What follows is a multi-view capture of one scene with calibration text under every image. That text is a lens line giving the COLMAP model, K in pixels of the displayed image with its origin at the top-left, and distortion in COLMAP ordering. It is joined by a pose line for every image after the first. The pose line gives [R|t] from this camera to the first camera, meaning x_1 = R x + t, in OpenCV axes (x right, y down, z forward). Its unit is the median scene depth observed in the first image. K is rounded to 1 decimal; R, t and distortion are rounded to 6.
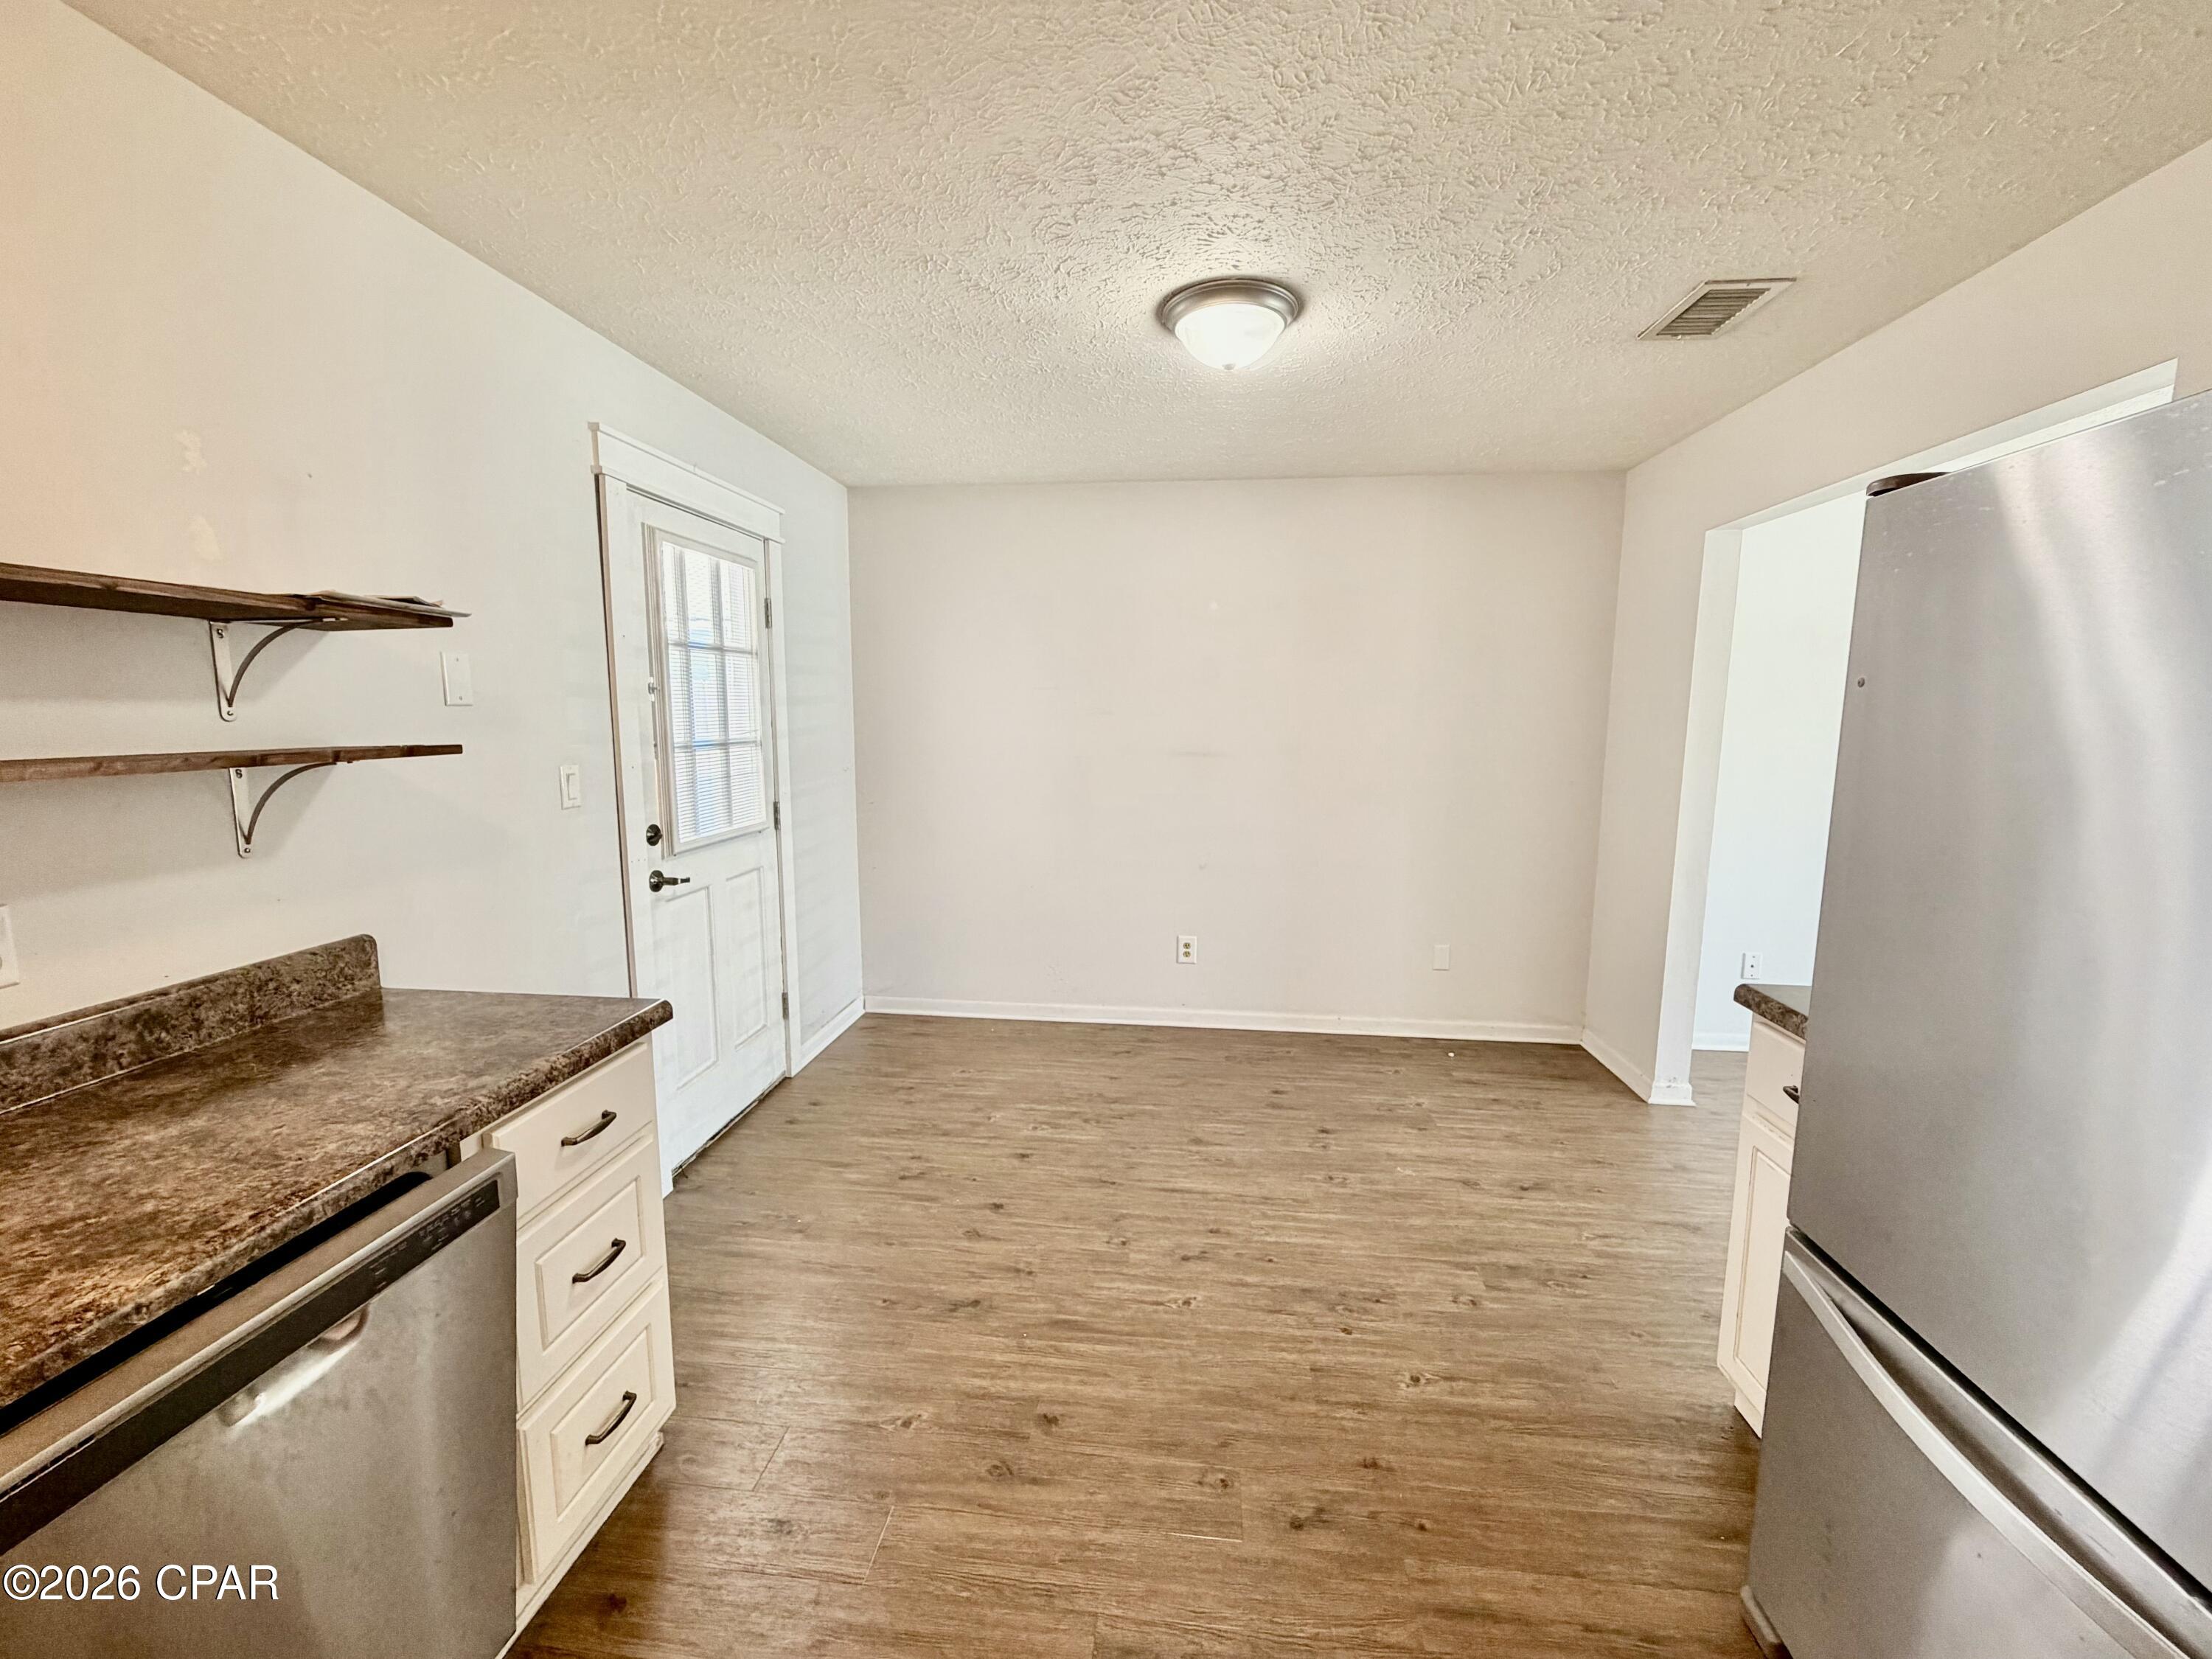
lens RADIAL K [[885.4, 0, 1102.2], [0, 885.4, 827.9], [0, 0, 1]] dist [0.001626, -0.000128]
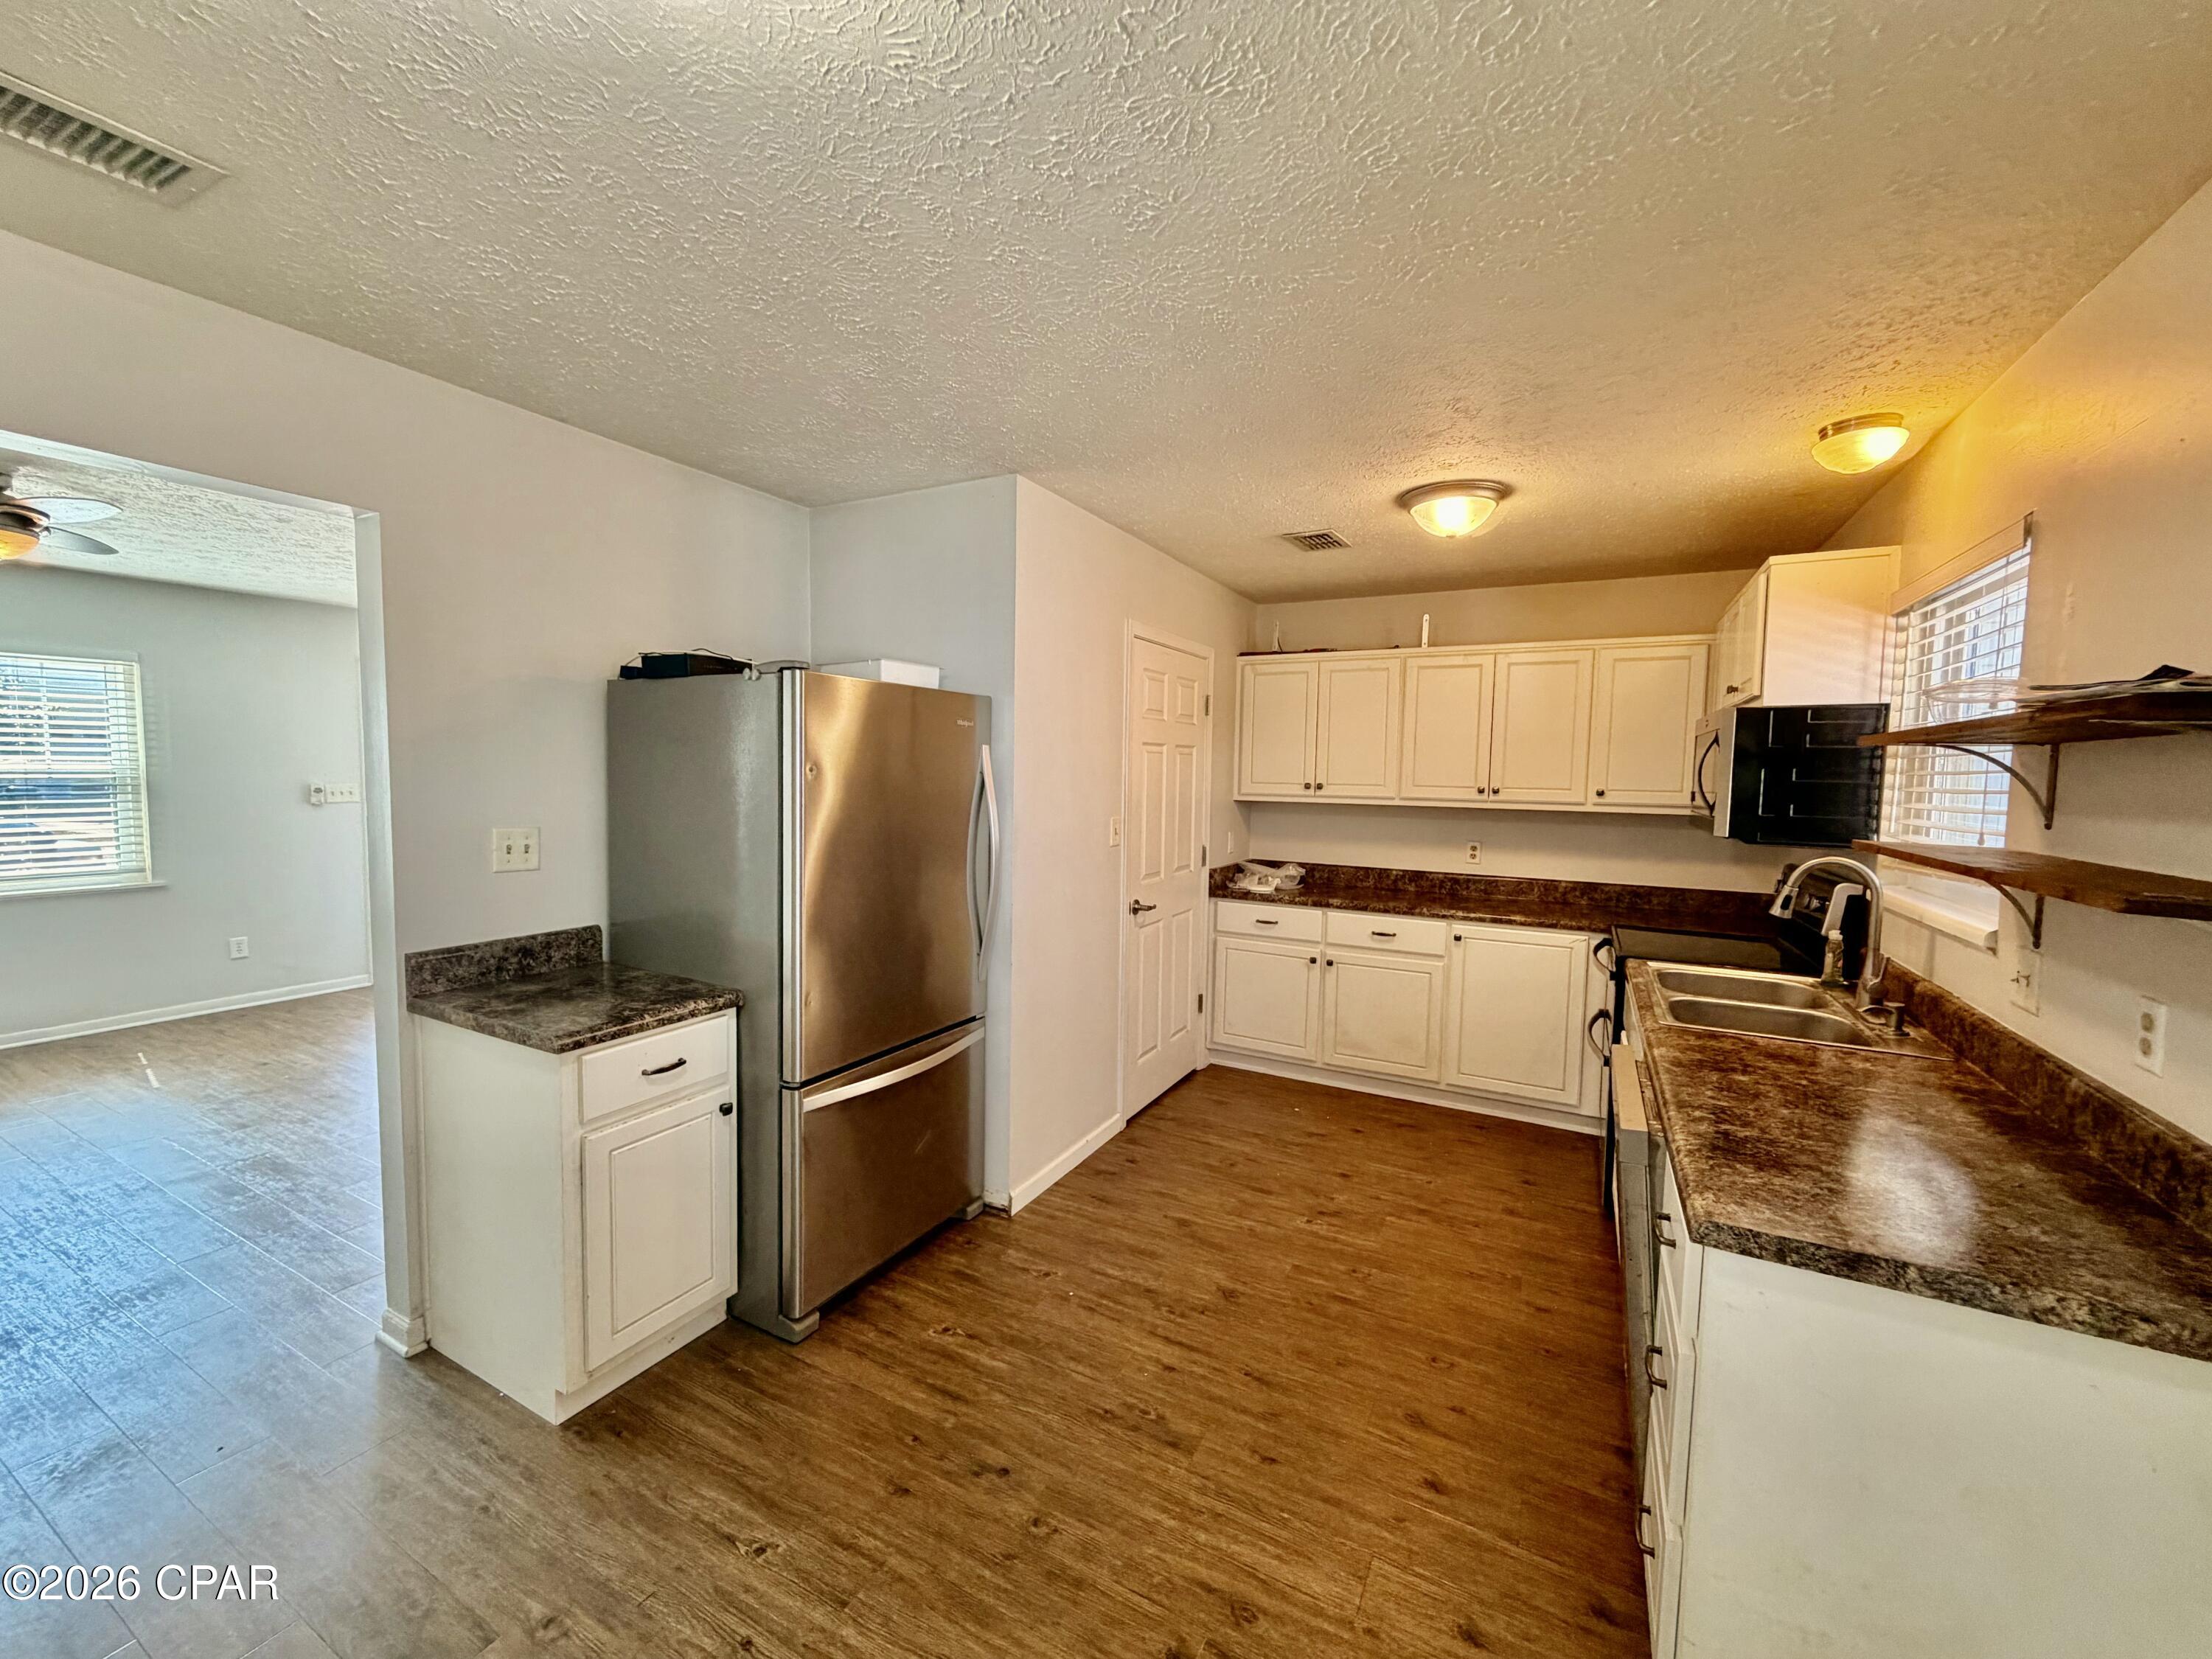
lens RADIAL K [[885.4, 0, 1099.8], [0, 885.4, 827.9], [0, 0, 1]] dist [0.001626, -0.000128]
pose [[-0.925462, -0.047276, 0.375879, -0.263322], [0.025690, 0.982068, 0.186771, -0.243221], [-0.377969, 0.182506, -0.907652, 1.610120]]
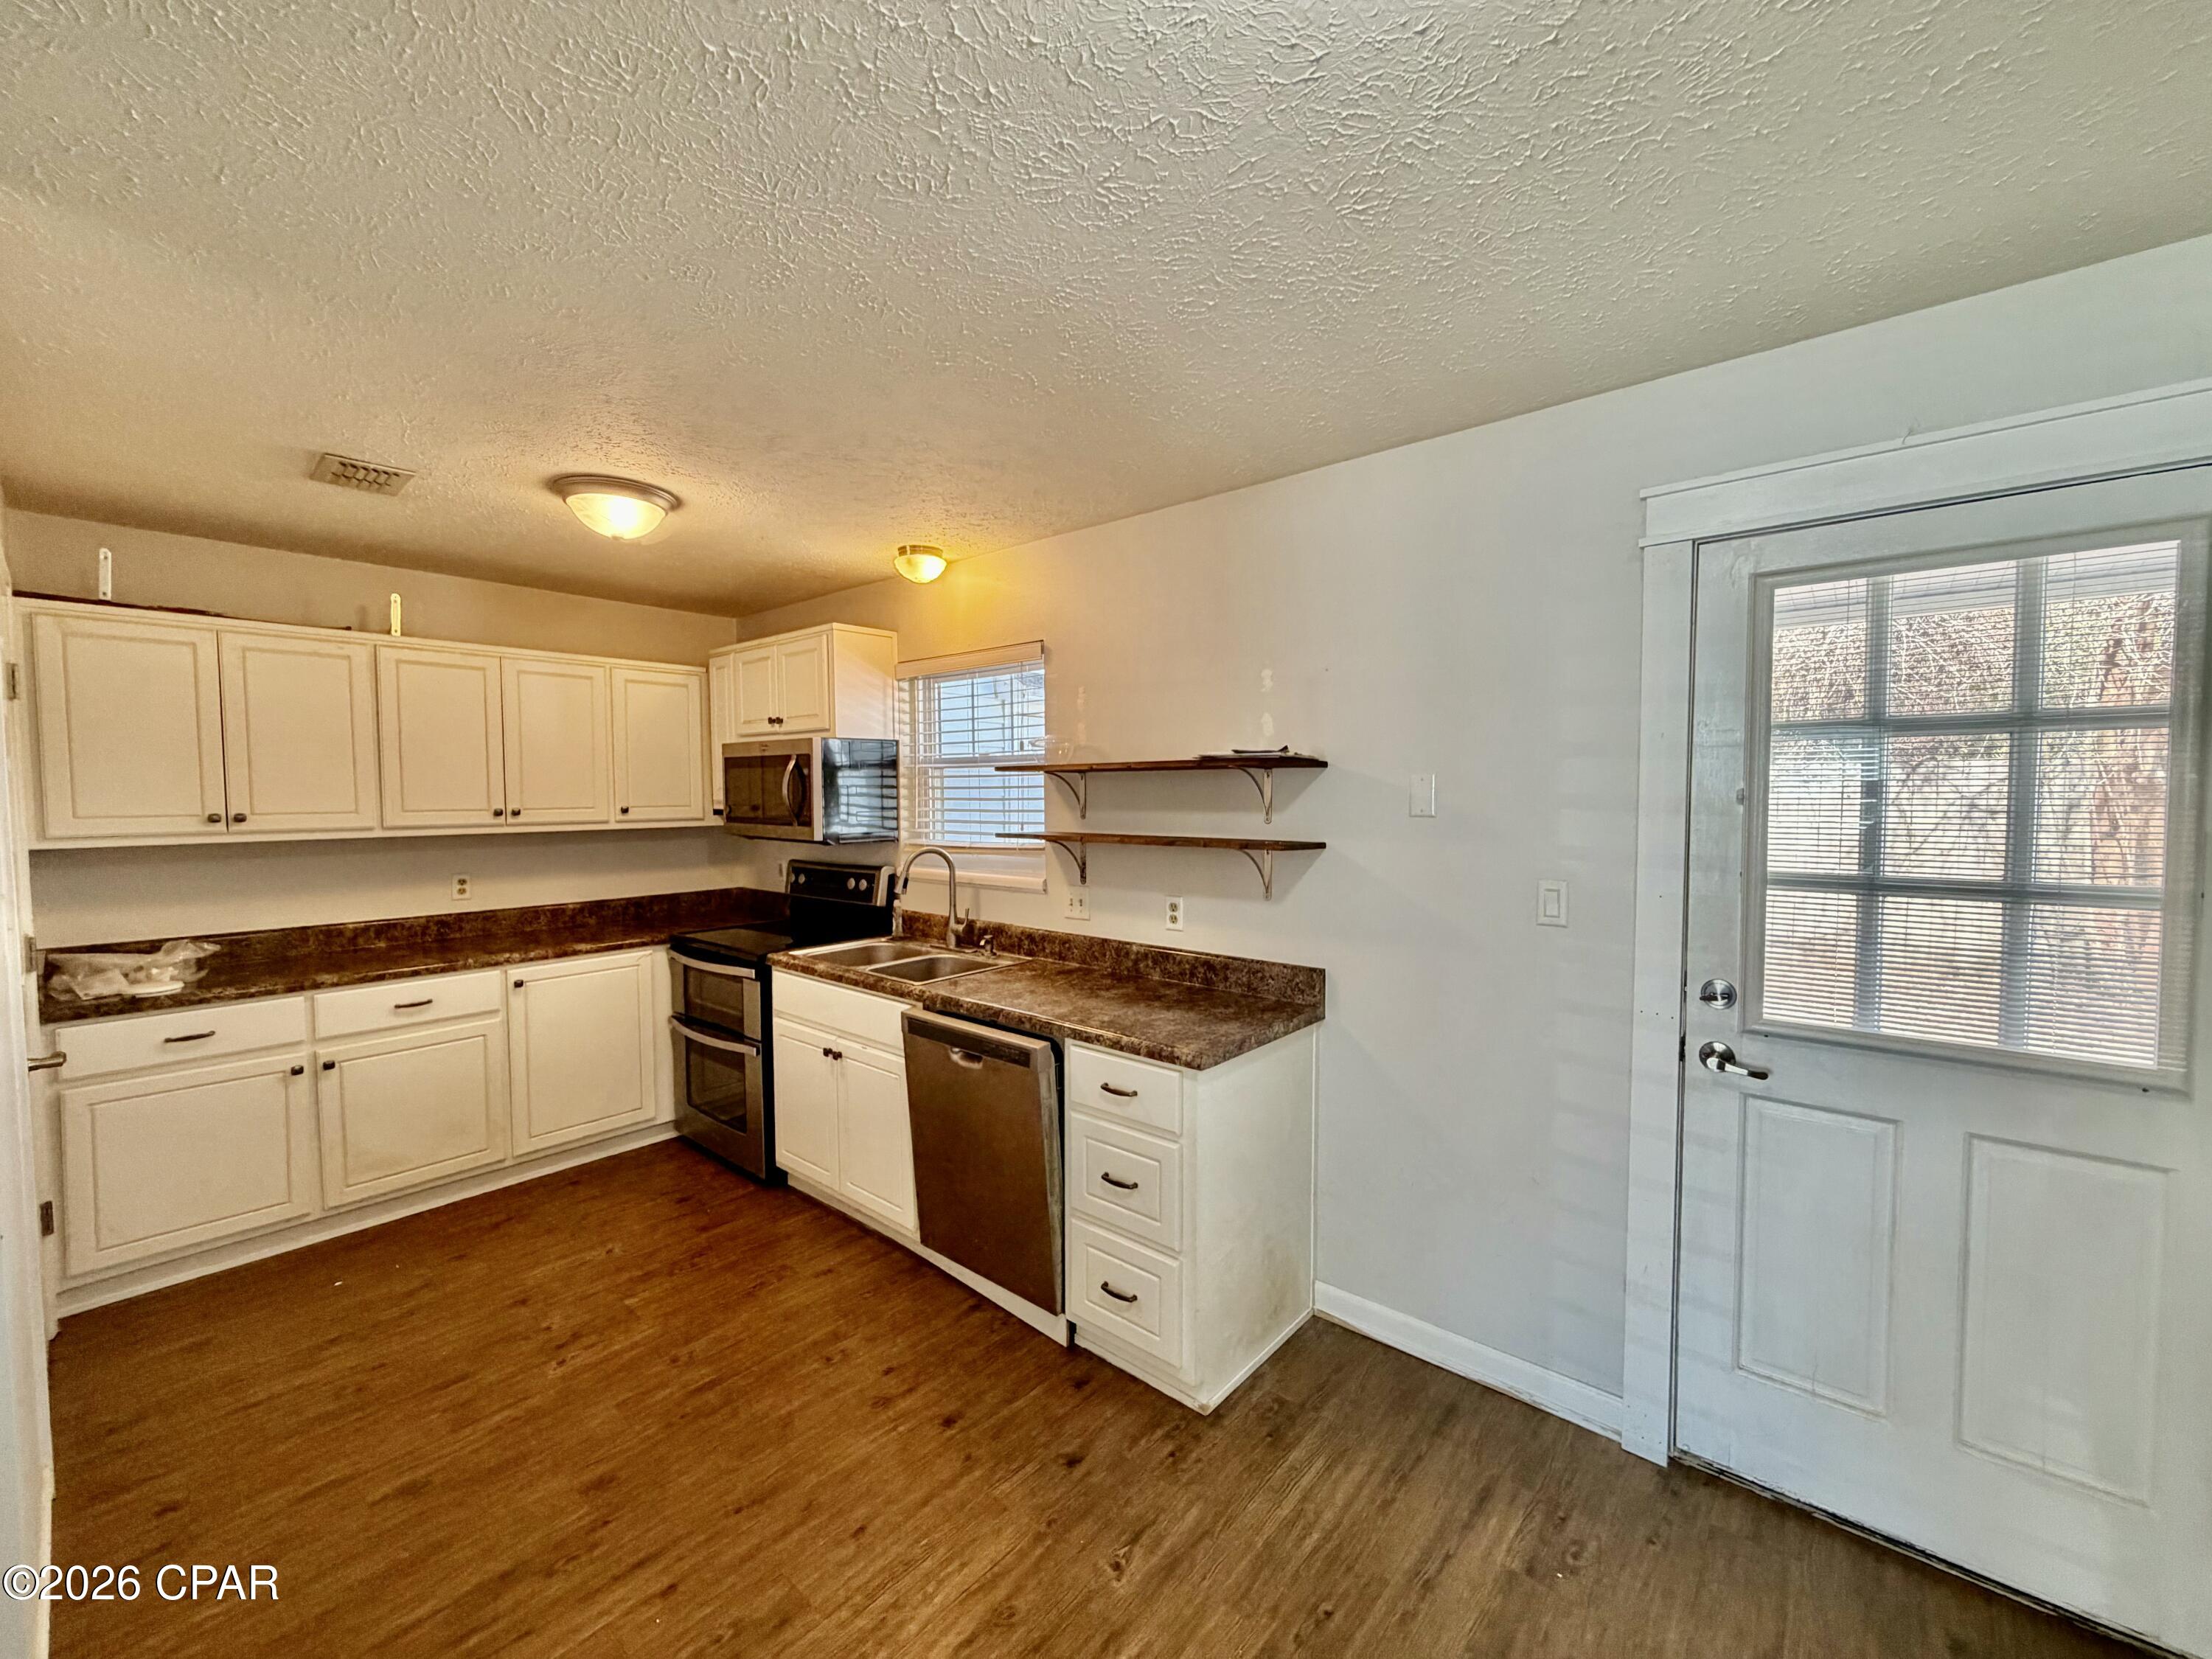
lens RADIAL K [[885.4, 0, 1102.5], [0, 885.4, 827.0], [0, 0, 1]] dist [0.001626, -0.000128]
pose [[-0.560003, 0.031557, -0.827890, 0.546697], [-0.107146, 0.988124, 0.110140, -0.219476], [0.821533, 0.150384, -0.549971, 1.366314]]
